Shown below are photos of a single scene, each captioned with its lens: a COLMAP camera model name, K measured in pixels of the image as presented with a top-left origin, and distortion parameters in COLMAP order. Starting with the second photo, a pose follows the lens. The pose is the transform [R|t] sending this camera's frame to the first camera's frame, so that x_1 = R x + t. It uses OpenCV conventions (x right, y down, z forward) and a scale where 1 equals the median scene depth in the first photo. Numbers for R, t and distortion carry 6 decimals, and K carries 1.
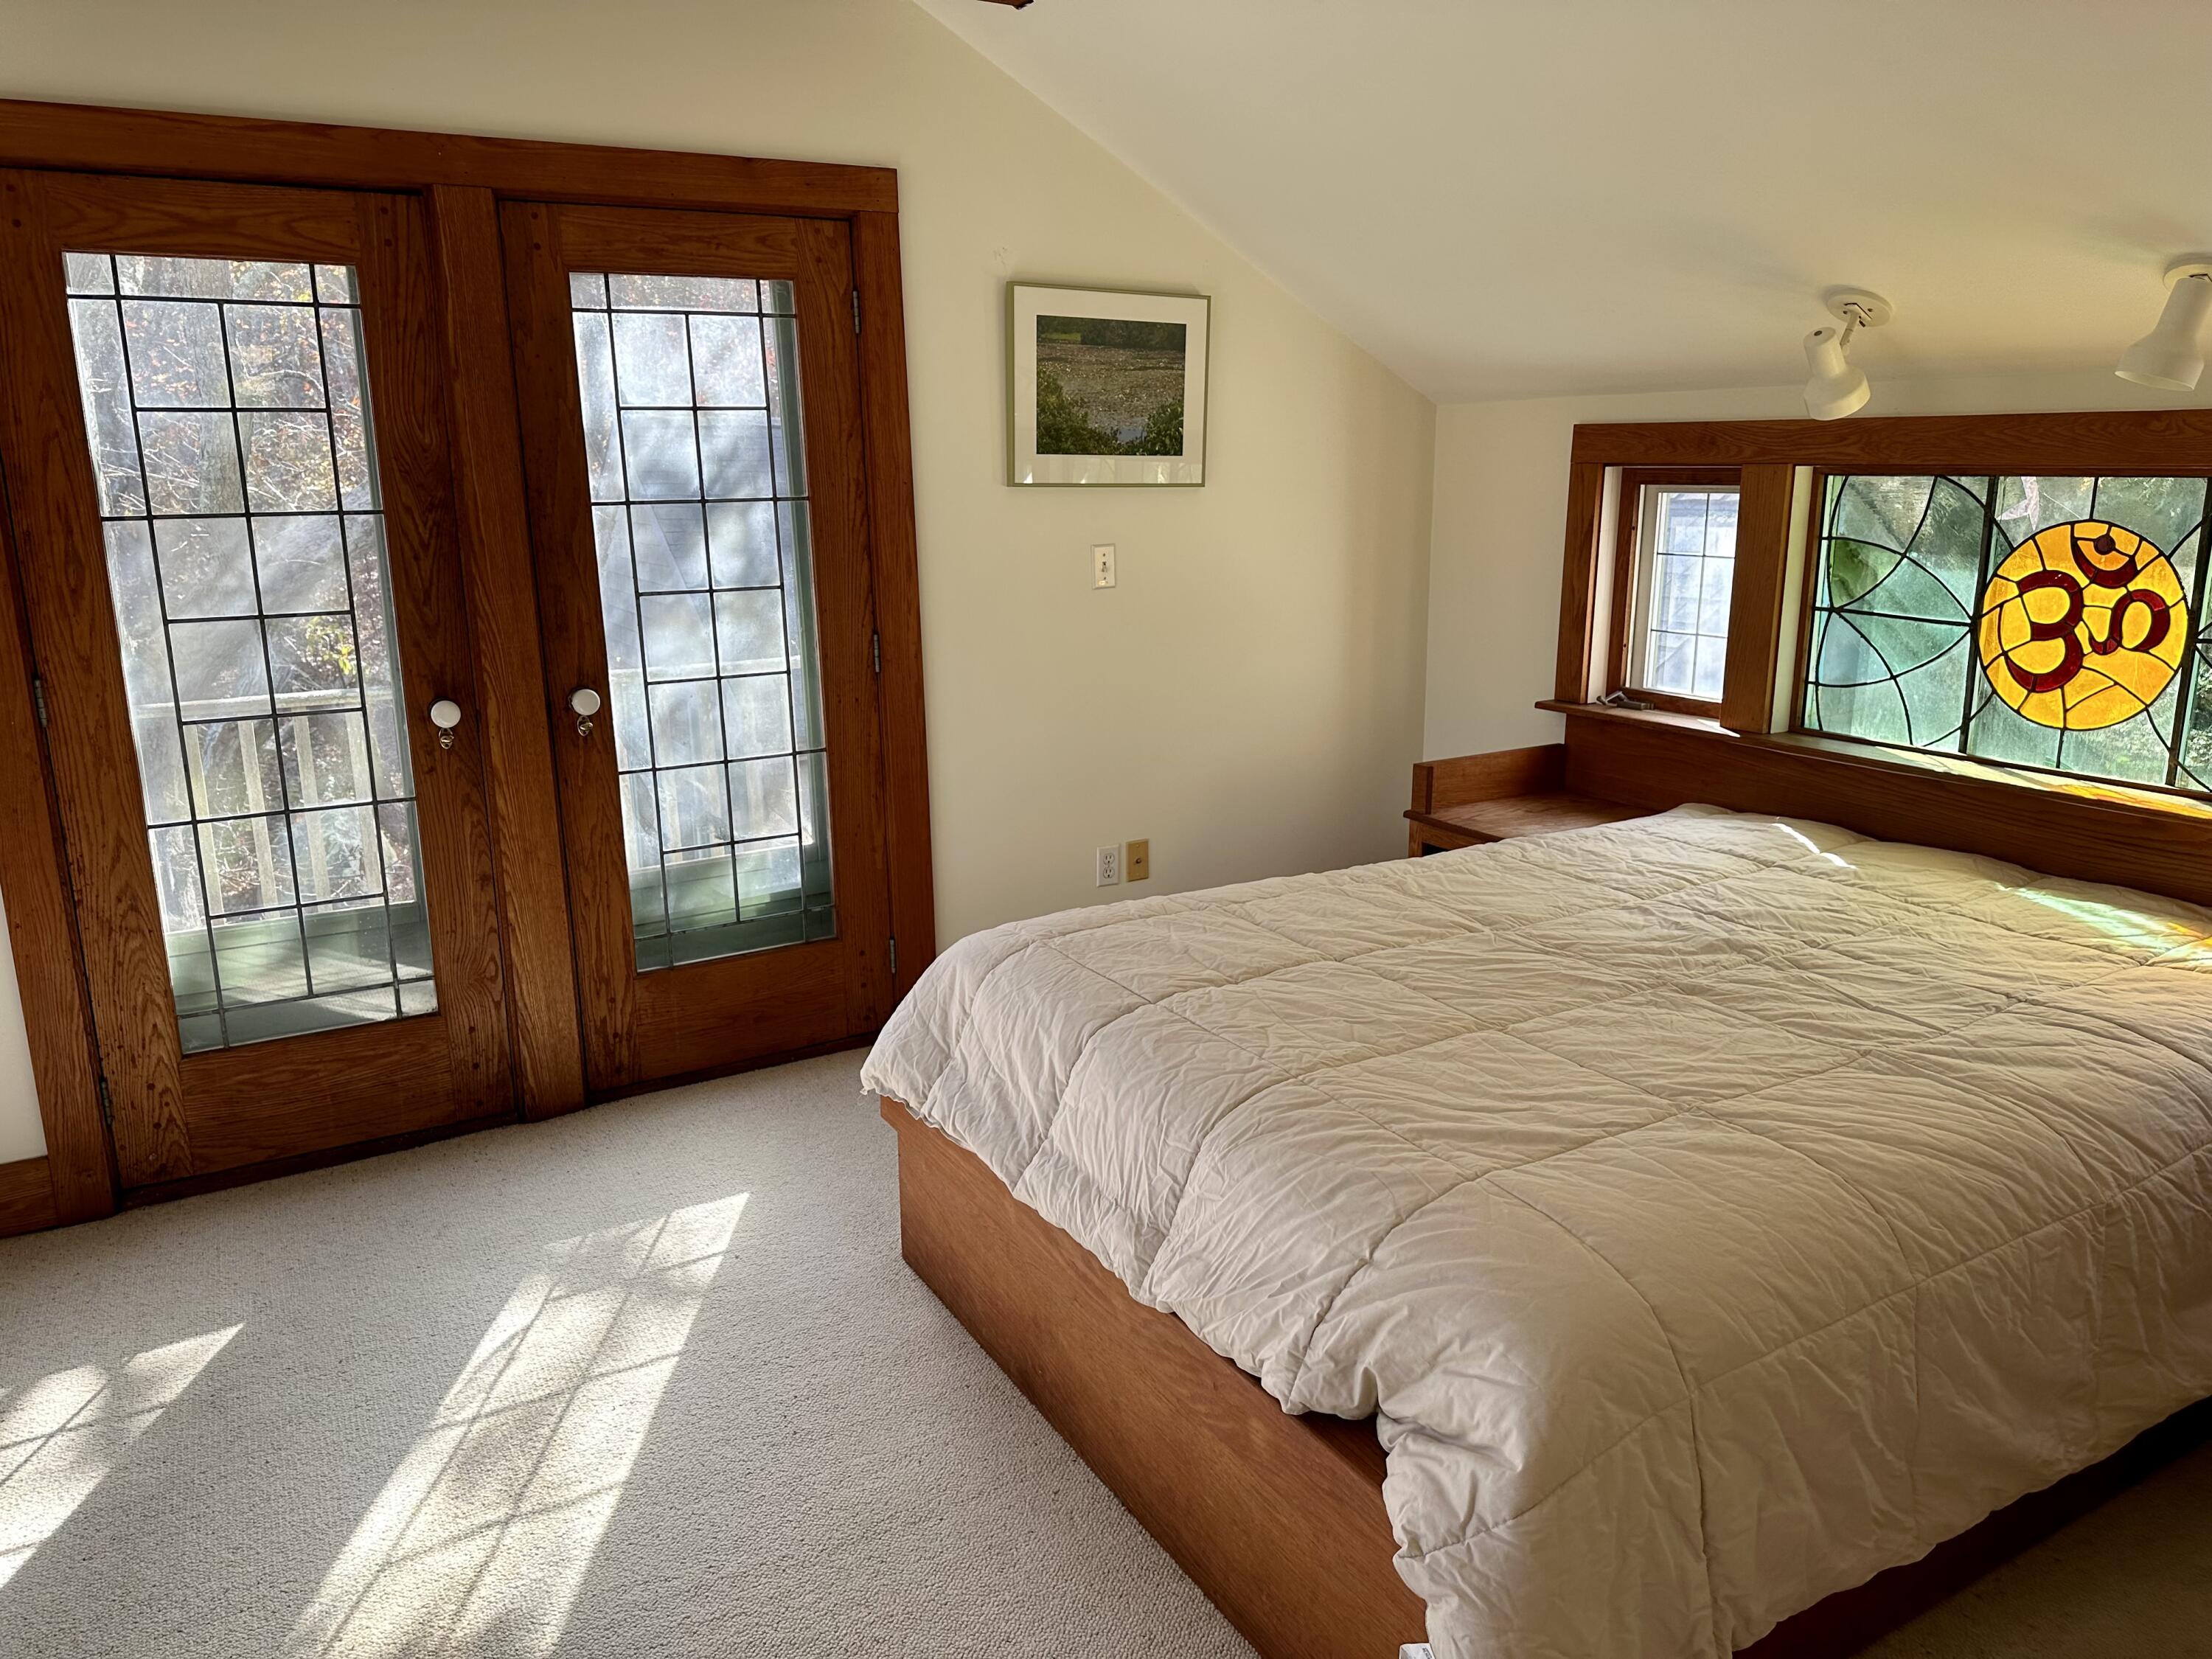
lens RADIAL K [[1561.0, 0, 1100.3], [0, 1561.0, 828.2], [0, 0, 1]] dist [0.059951, -0.035653]
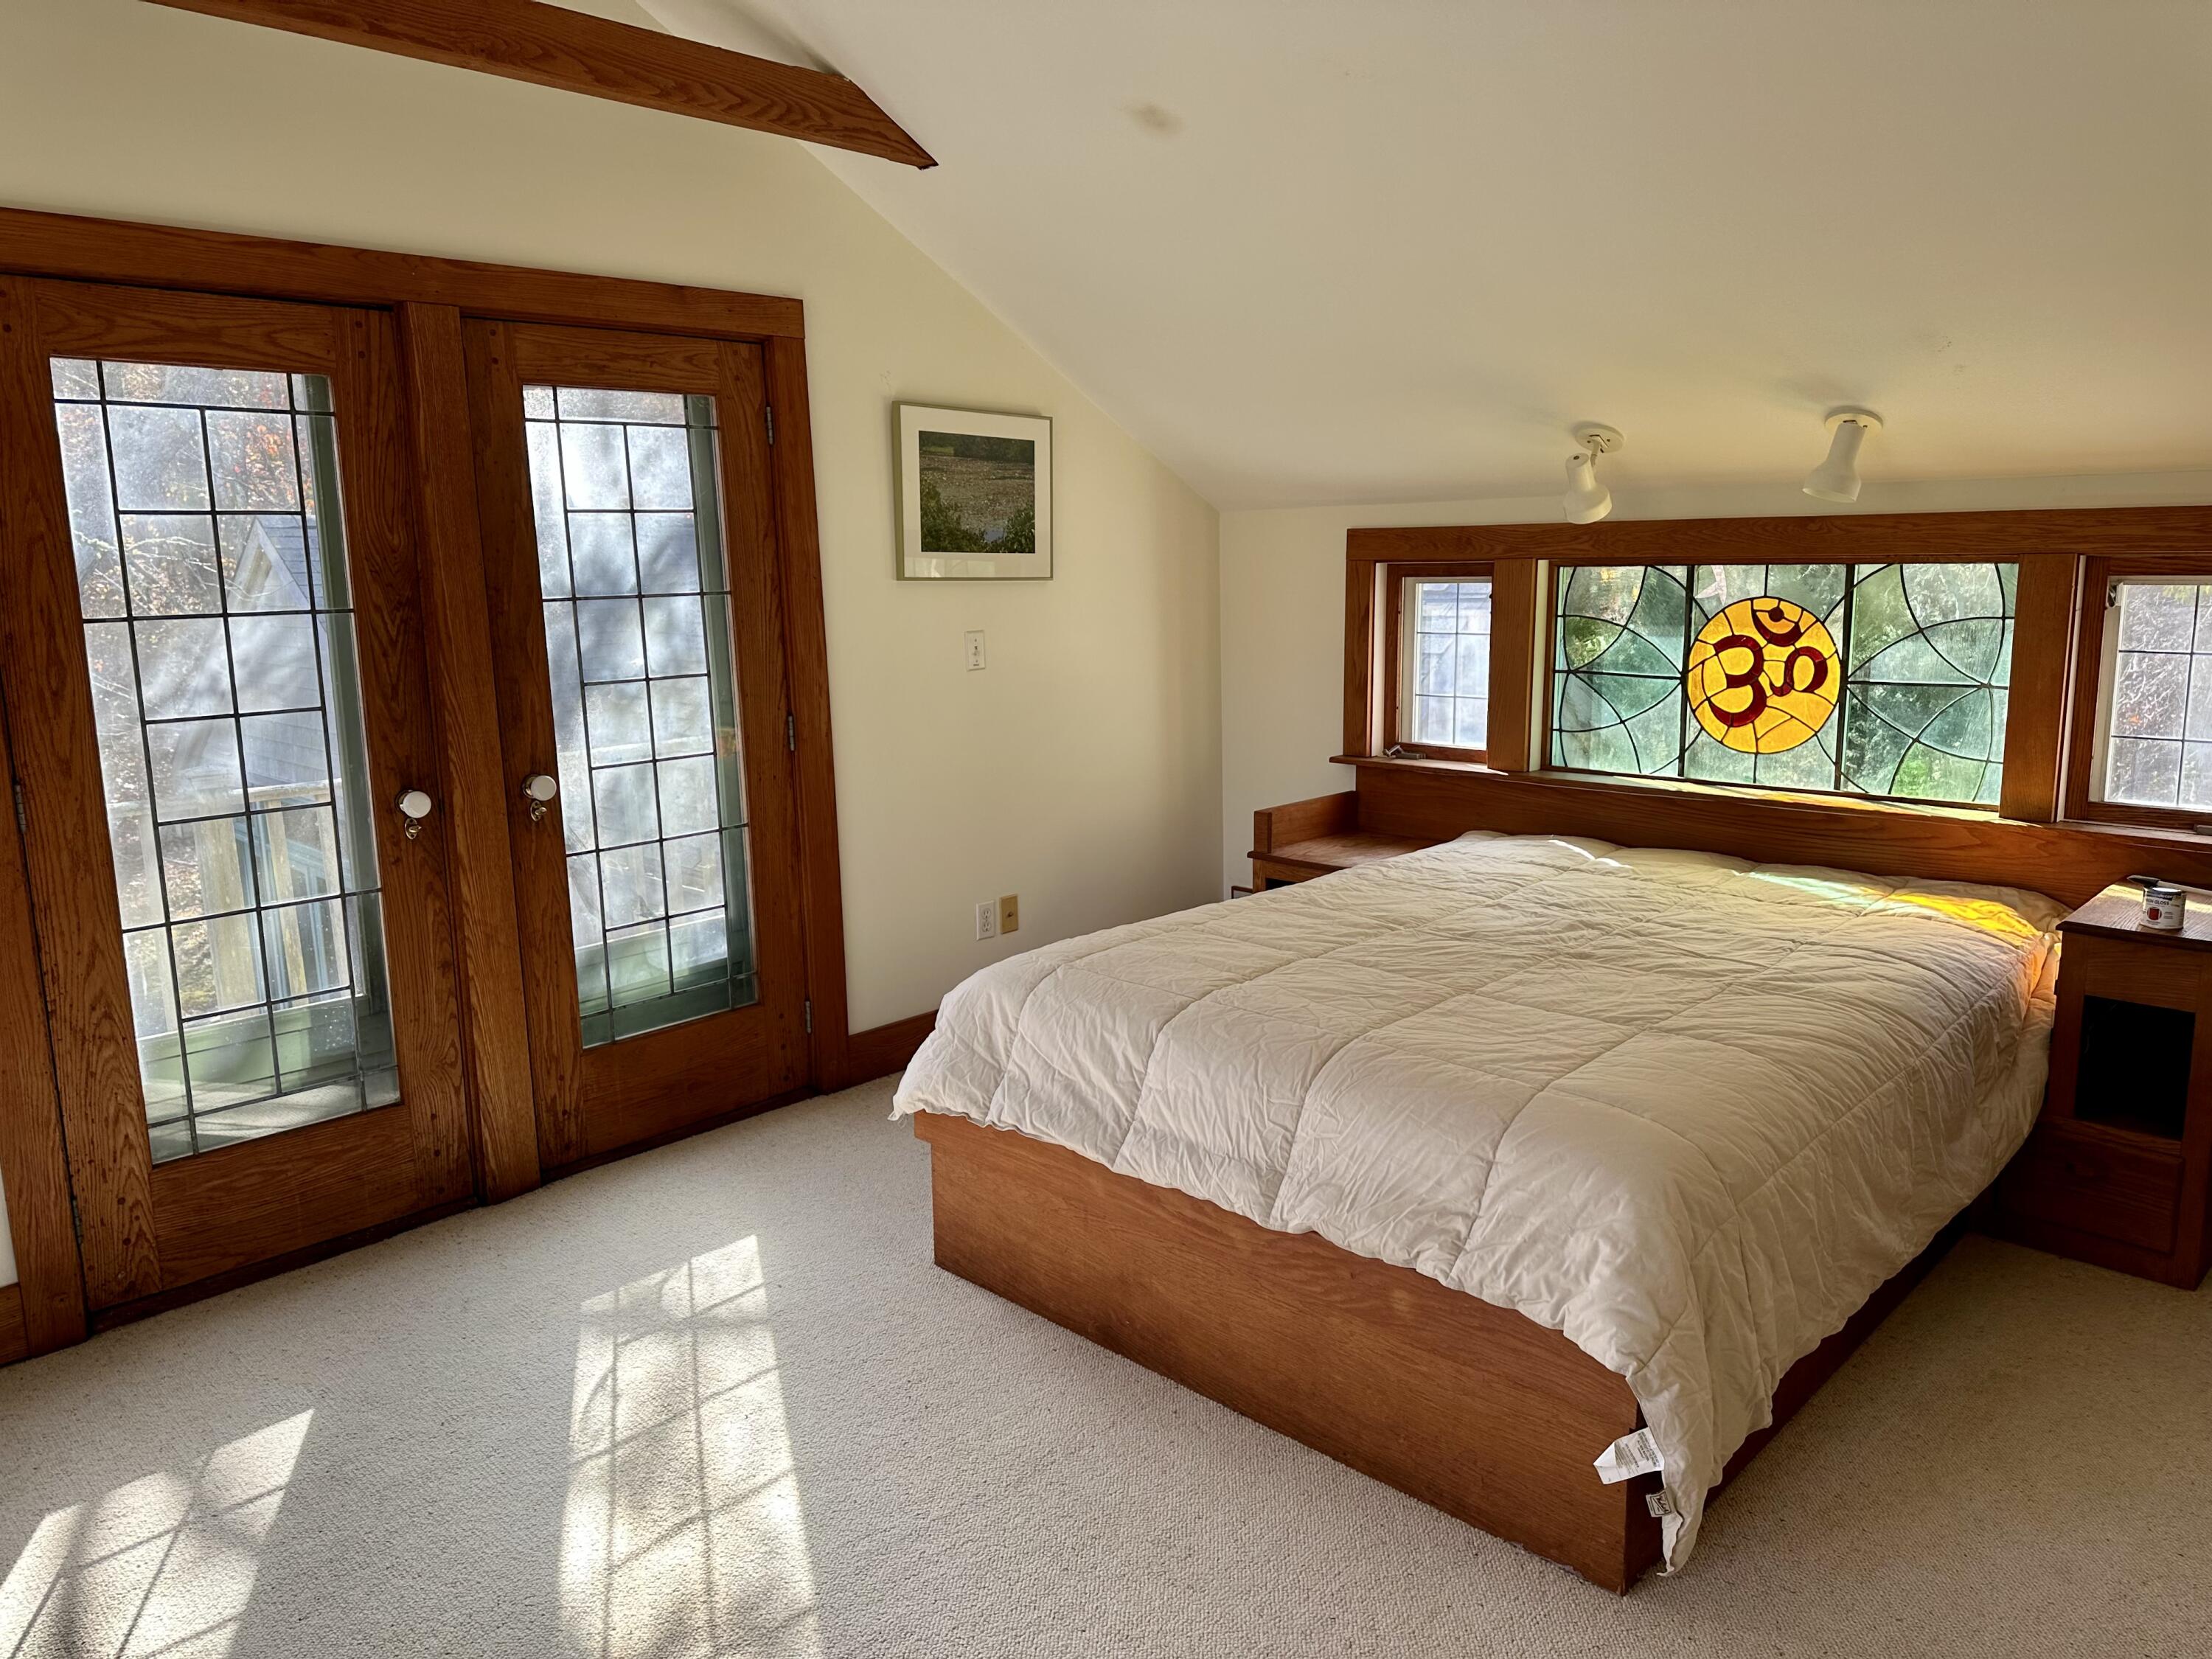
lens RADIAL K [[1561.0, 0, 1093.1], [0, 1561.0, 842.5], [0, 0, 1]] dist [0.059951, -0.035653]
pose [[0.959651, -0.056465, 0.275467, -0.287251], [0.071467, 0.996440, -0.044722, 0.030763], [-0.271961, 0.062604, 0.960270, -0.108529]]
